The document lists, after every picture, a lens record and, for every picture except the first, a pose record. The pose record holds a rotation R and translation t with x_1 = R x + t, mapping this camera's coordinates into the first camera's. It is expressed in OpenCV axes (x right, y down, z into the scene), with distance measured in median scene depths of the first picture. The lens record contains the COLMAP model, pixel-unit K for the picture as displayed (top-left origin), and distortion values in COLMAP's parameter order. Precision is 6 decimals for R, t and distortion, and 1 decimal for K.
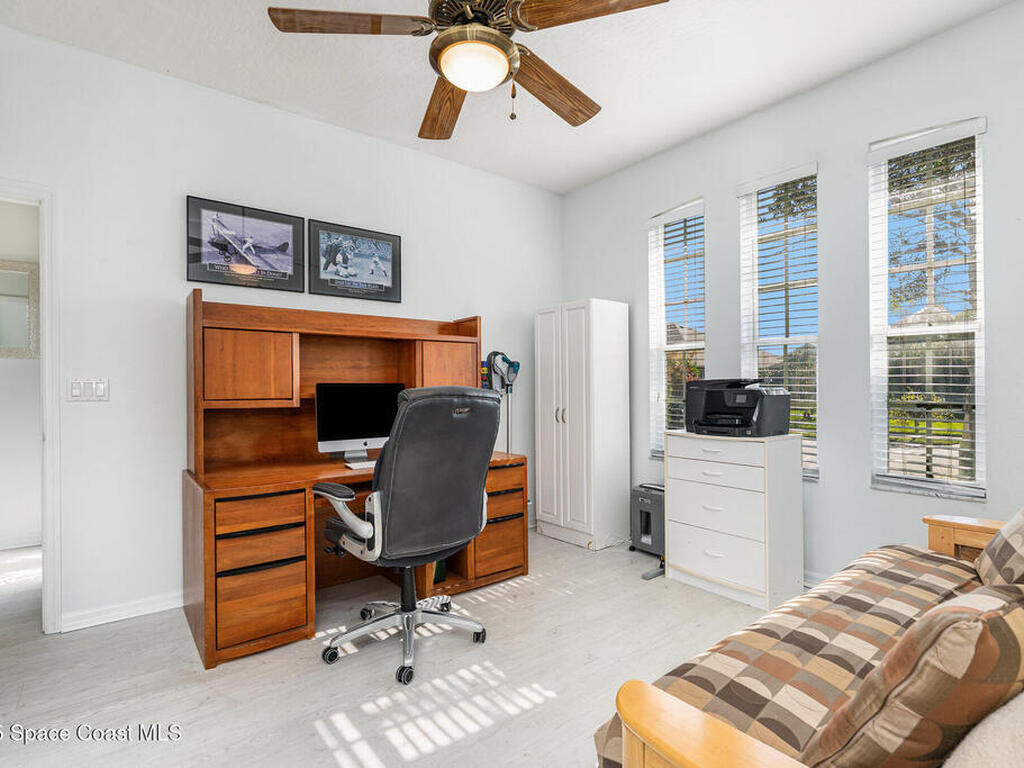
lens RADIAL K [[528.6, 0, 511.1], [0, 528.6, 384.3], [0, 0, 1]] dist [-0.005387, -0.000277]
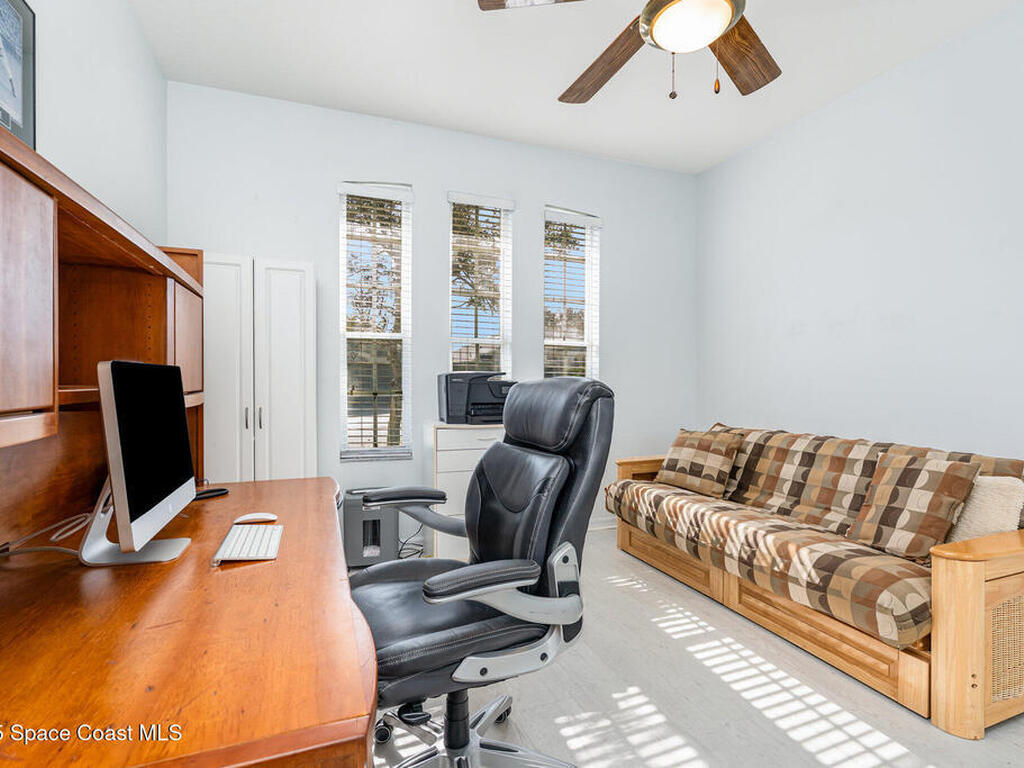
lens RADIAL K [[528.6, 0, 511.8], [0, 528.6, 388.3], [0, 0, 1]] dist [-0.005387, -0.000277]
pose [[0.274321, -0.007941, 0.961605, -0.699105], [-0.010928, 0.999876, 0.011374, 0.010359], [-0.961576, -0.013628, 0.274201, 0.715871]]
